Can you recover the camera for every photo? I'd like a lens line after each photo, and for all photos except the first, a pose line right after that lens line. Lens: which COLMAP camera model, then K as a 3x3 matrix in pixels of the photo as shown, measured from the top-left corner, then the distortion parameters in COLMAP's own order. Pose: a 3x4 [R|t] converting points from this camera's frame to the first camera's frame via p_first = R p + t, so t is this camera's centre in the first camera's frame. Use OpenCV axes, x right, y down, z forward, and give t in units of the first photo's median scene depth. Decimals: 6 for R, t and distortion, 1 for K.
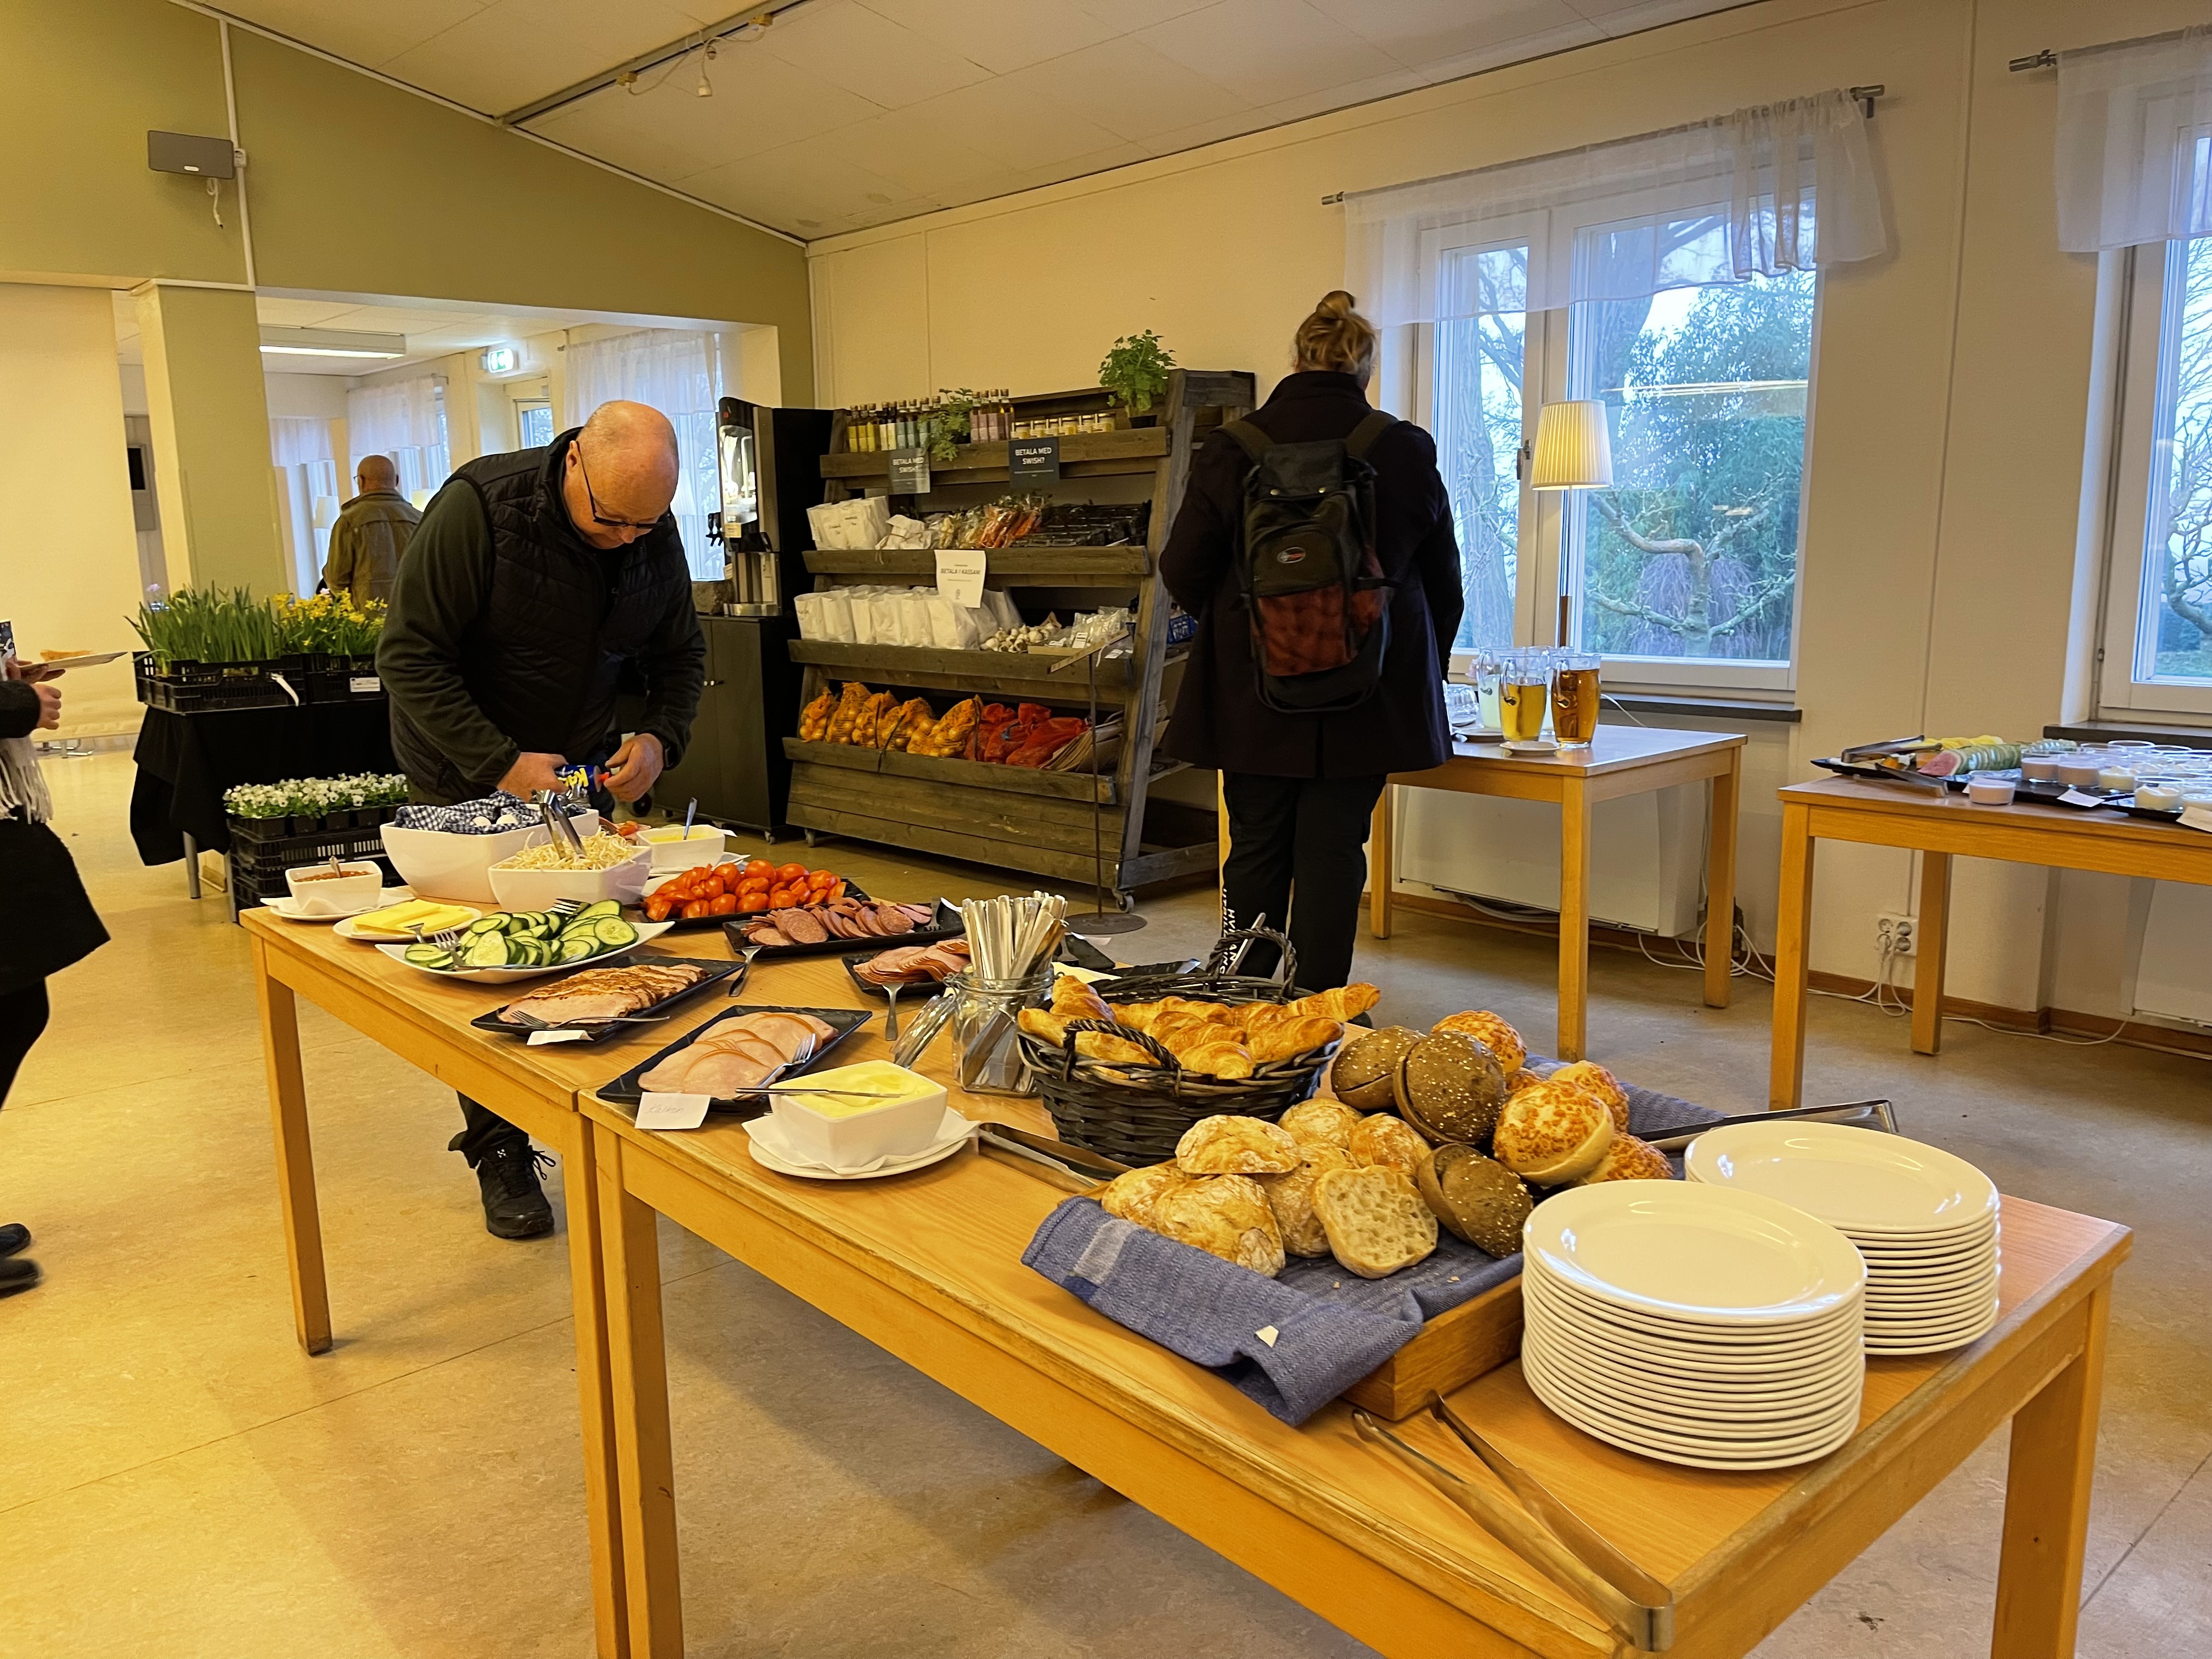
lens RADIAL K [[1683.1, 0, 1106.0], [0, 1683.1, 829.5], [0, 0, 1]] dist [0.007848, -0.001230]
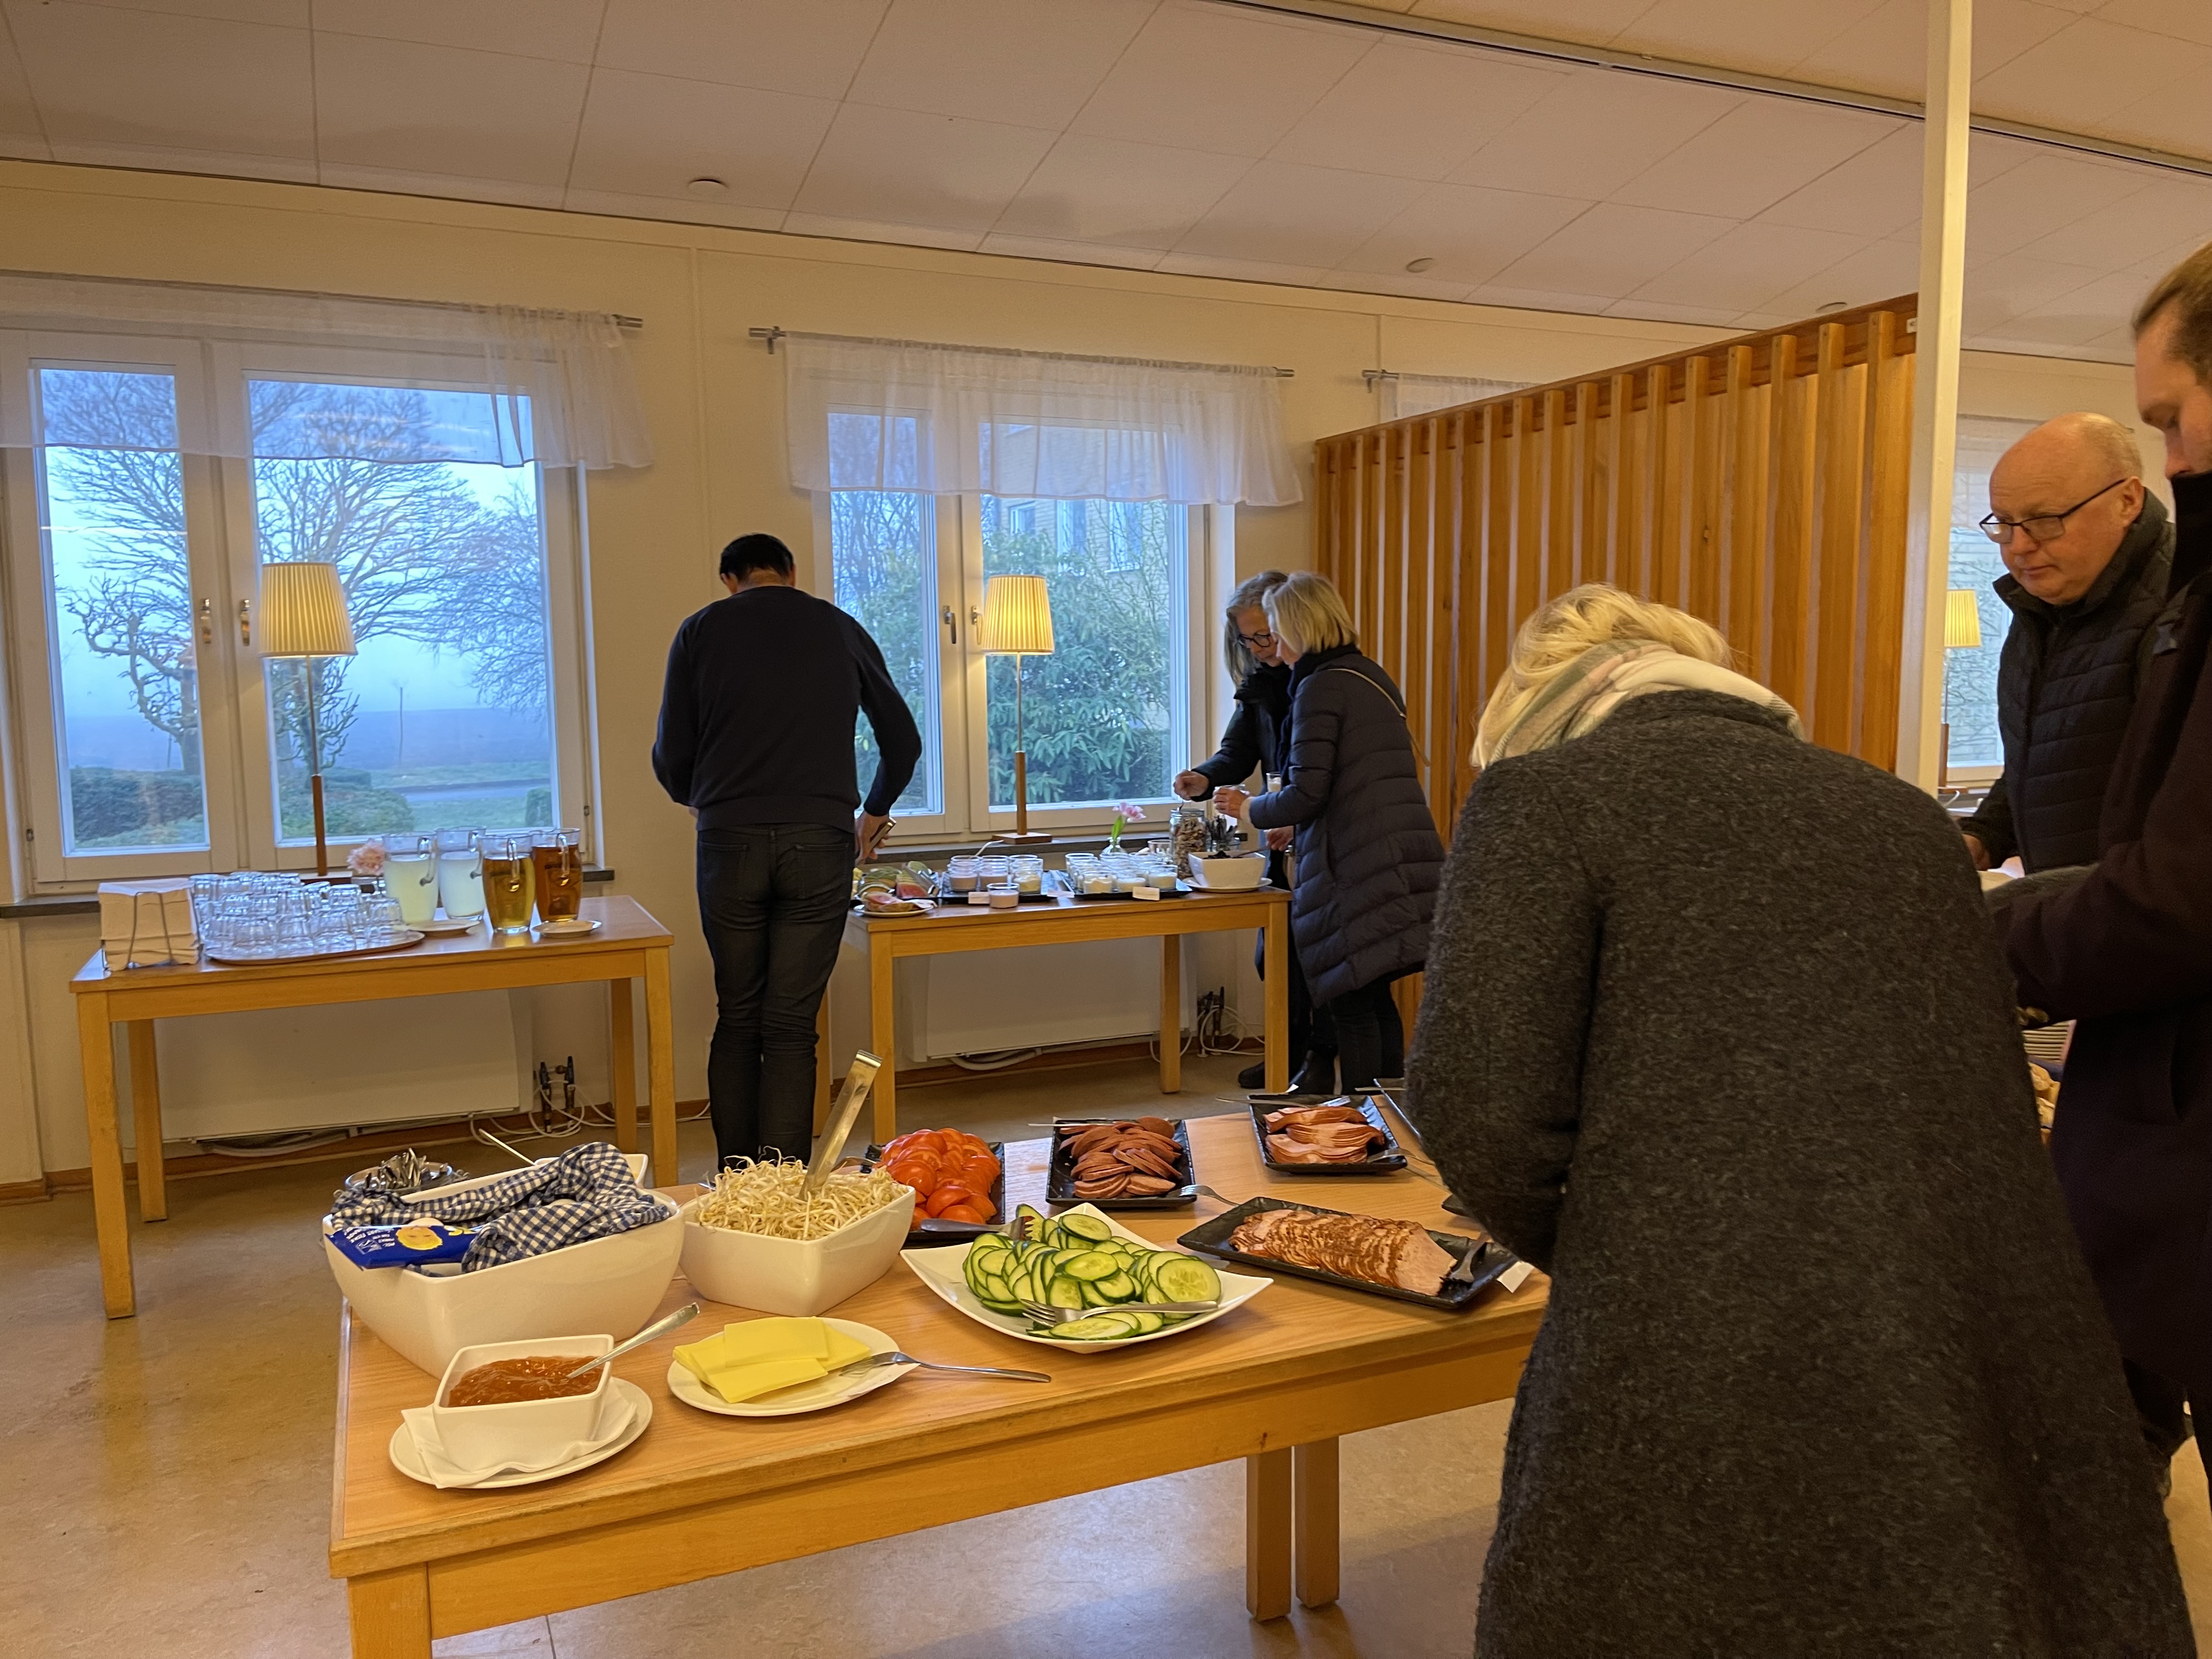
lens RADIAL K [[1683.1, 0, 1106.0], [0, 1683.1, 829.5], [0, 0, 1]] dist [0.007848, -0.001230]
pose [[0.298298, -0.077203, 0.951345, -0.519662], [0.172133, 0.984732, 0.025939, -0.072455], [-0.938823, 0.156020, 0.307033, 0.389507]]
